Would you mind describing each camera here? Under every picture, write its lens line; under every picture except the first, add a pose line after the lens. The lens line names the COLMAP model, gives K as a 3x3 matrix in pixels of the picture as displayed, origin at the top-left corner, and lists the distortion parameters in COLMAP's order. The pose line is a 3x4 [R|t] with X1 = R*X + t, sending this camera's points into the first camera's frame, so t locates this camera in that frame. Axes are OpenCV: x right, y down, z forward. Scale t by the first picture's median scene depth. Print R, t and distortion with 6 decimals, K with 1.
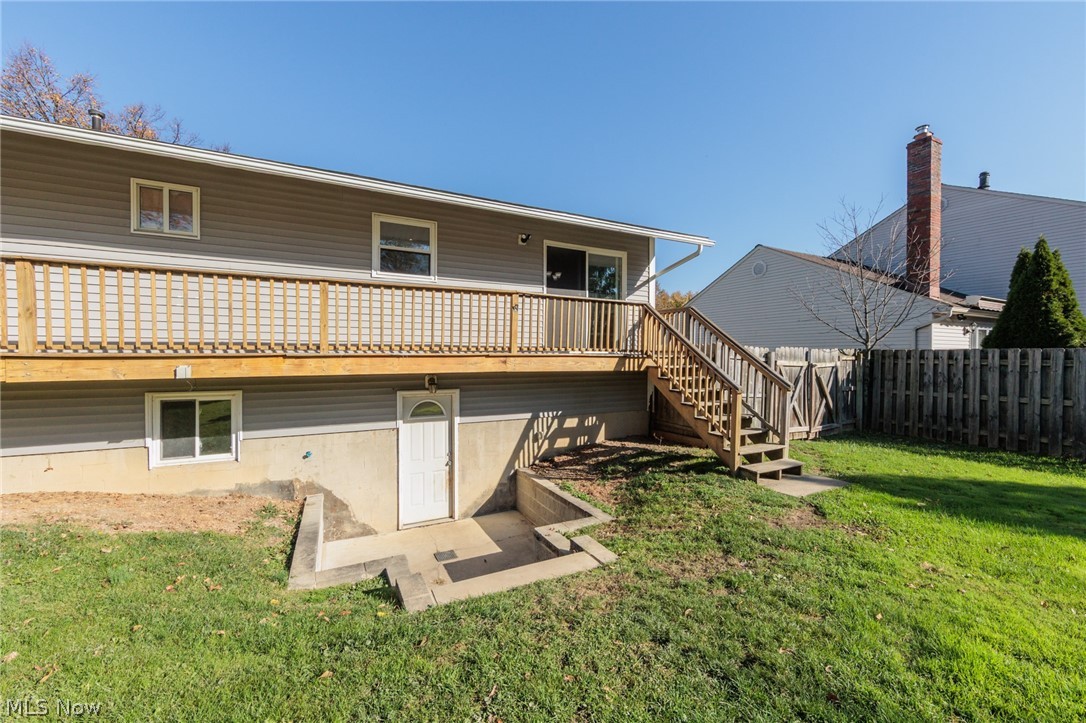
lens RADIAL K [[436.2, 0, 546.3], [0, 436.2, 360.4], [0, 0, 1]] dist [-0.003087, -0.000347]
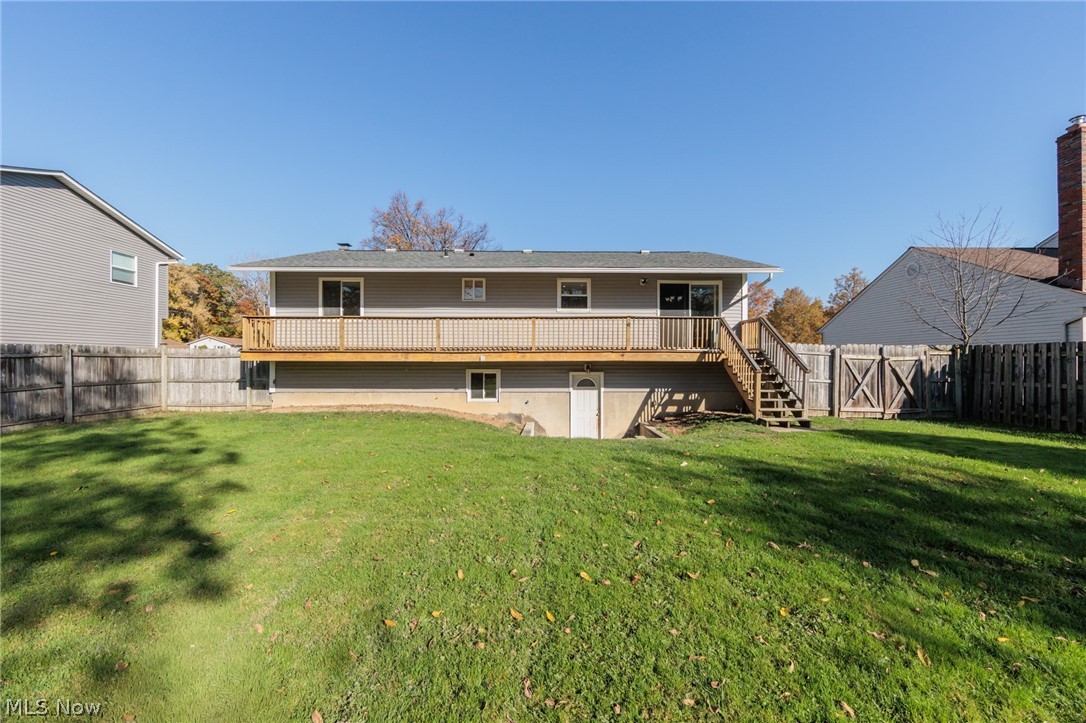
lens RADIAL K [[436.2, 0, 542.3], [0, 436.2, 360.4], [0, 0, 1]] dist [-0.003087, -0.000347]
pose [[0.886616, -0.003754, -0.462491, 0.355392], [-0.003106, 0.999896, -0.014071, 0.040908], [0.462496, 0.013912, 0.886512, -0.602776]]
